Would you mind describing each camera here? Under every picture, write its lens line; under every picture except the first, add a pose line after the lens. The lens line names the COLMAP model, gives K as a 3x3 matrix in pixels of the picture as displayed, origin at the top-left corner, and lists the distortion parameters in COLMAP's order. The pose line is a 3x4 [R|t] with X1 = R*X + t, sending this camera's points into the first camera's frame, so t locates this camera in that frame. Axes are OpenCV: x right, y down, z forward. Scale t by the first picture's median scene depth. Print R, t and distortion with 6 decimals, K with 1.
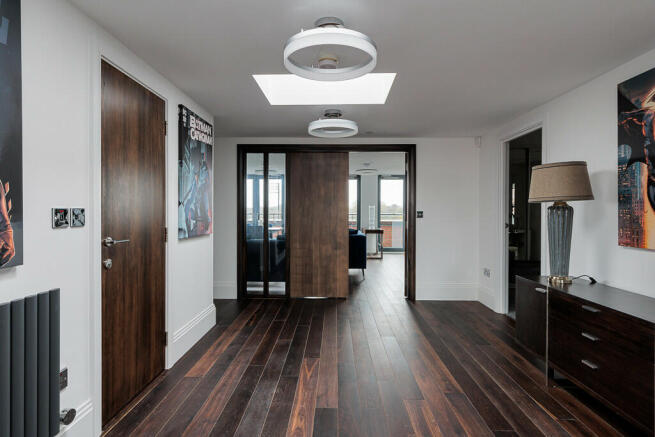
lens RADIAL K [[358.3, 0, 328.5], [0, 358.3, 211.7], [0, 0, 1]] dist [0.017224, -0.001779]
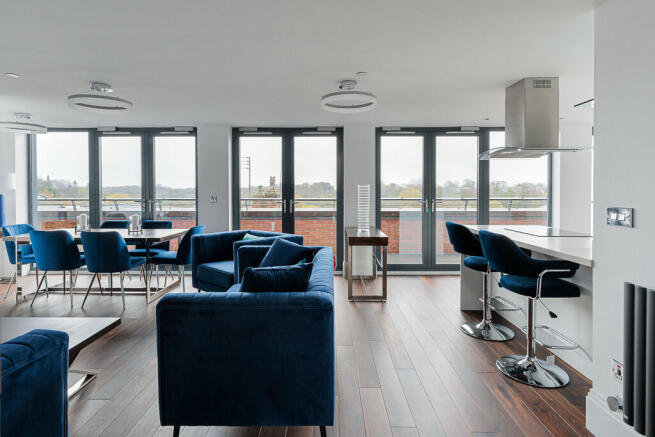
lens RADIAL K [[358.3, 0, 324.4], [0, 358.3, 197.2], [0, 0, 1]] dist [0.017224, -0.001779]
pose [[0.999978, -0.004705, -0.004692, 0.207935], [0.004793, 0.999807, 0.019048, -0.028612], [0.004602, -0.019070, 0.999808, 1.525258]]
